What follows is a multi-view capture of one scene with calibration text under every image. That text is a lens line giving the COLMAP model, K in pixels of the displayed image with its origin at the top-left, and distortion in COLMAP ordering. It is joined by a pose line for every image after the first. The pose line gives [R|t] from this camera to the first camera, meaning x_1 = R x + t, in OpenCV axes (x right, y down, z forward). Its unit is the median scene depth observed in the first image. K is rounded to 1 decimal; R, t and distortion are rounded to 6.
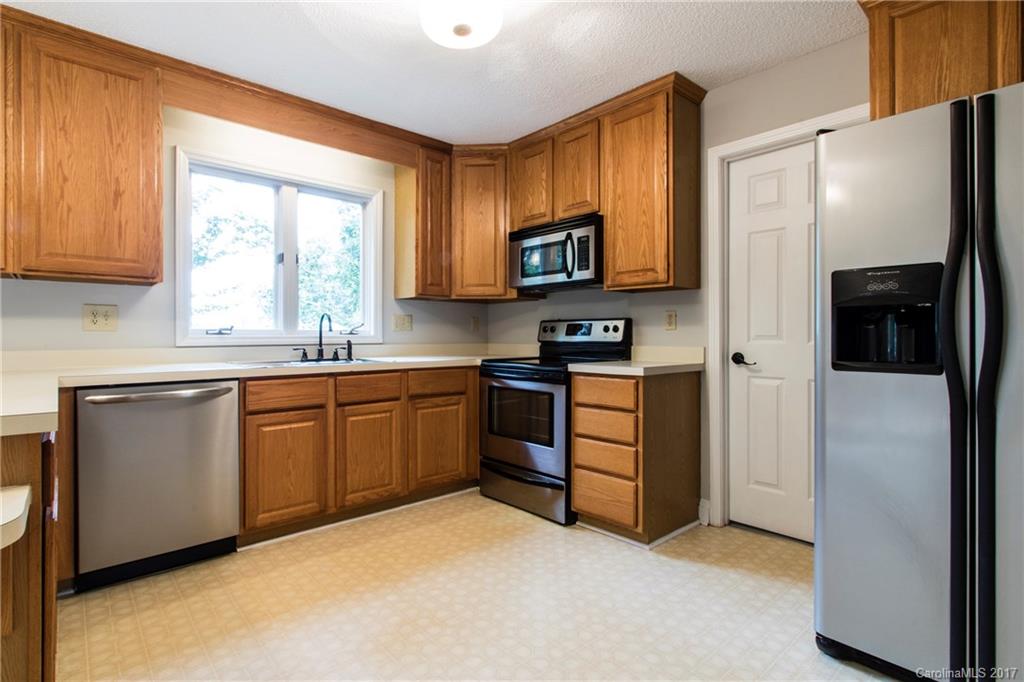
lens RADIAL K [[500.4, 0, 502.2], [0, 500.4, 334.8], [0, 0, 1]] dist [0.008695, -0.004764]
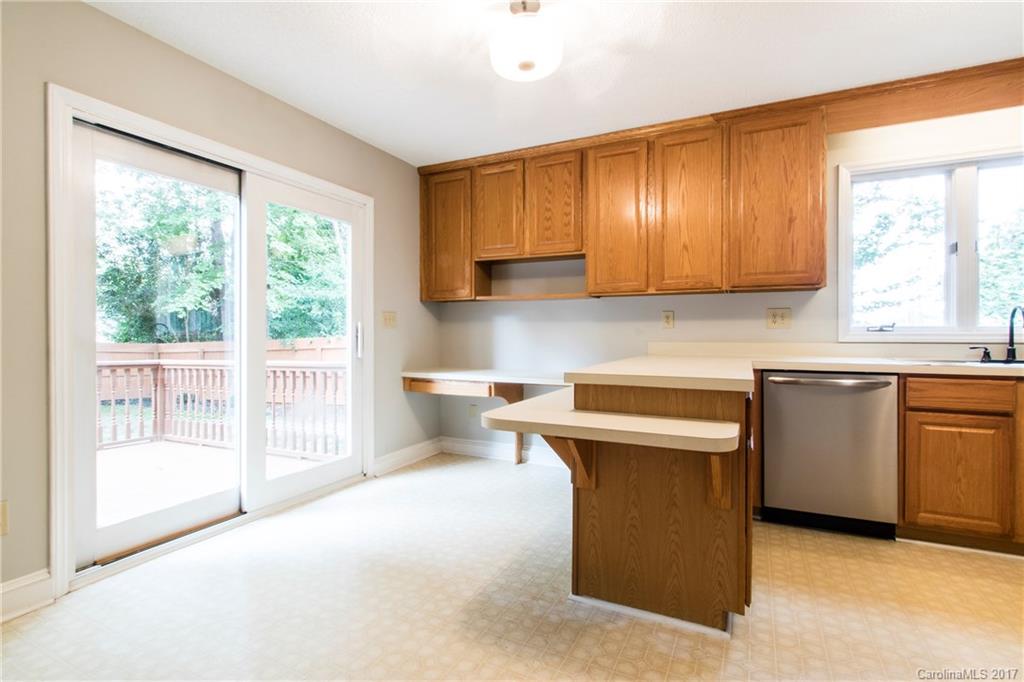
lens RADIAL K [[488.1, 0, 502.7], [0, 488.1, 333.4], [0, 0, 1]] dist [0.002848, -0.004436]
pose [[0.371465, 0.003235, -0.928441, 0.095188], [-0.000354, 0.999994, 0.003343, 0.000591], [0.928447, -0.000913, 0.371464, -0.116975]]
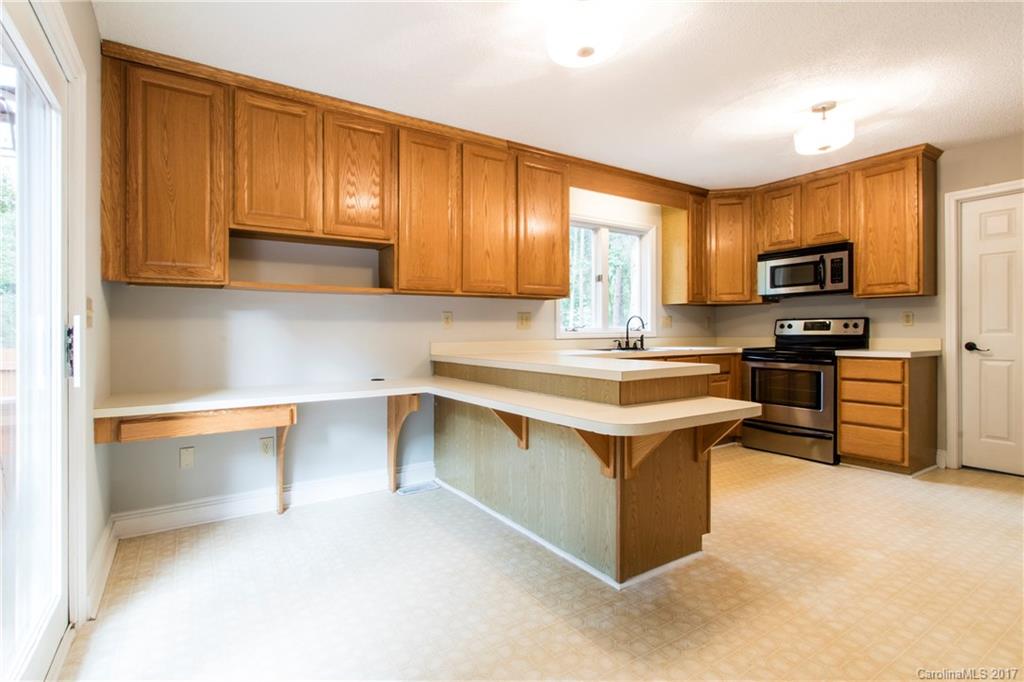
lens RADIAL K [[488.1, 0, 504.0], [0, 488.1, 334.4], [0, 0, 1]] dist [0.002848, -0.004436]
pose [[0.987736, -0.004633, -0.156067, -0.592358], [0.005735, 0.999962, 0.006614, -0.002037], [0.156030, -0.007428, 0.987724, -0.522063]]
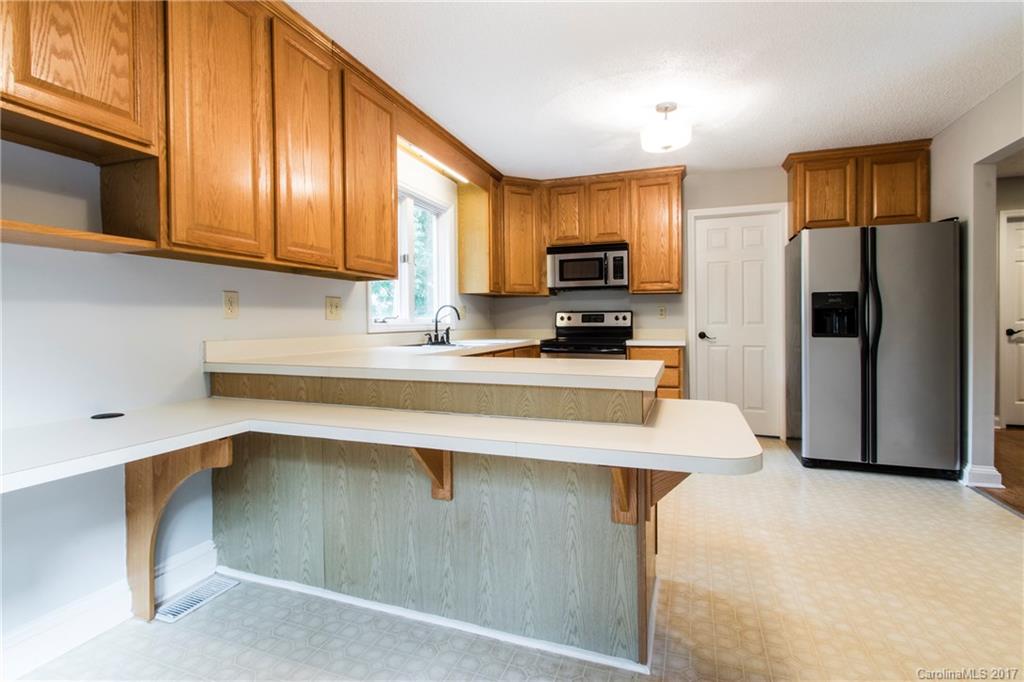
lens RADIAL K [[488.1, 0, 500.1], [0, 488.1, 332.4], [0, 0, 1]] dist [0.002848, -0.004436]
pose [[0.886764, -0.013673, 0.462020, -0.933326], [0.003864, 0.999747, 0.022169, -0.002674], [-0.462206, -0.017874, 0.886592, -0.162518]]
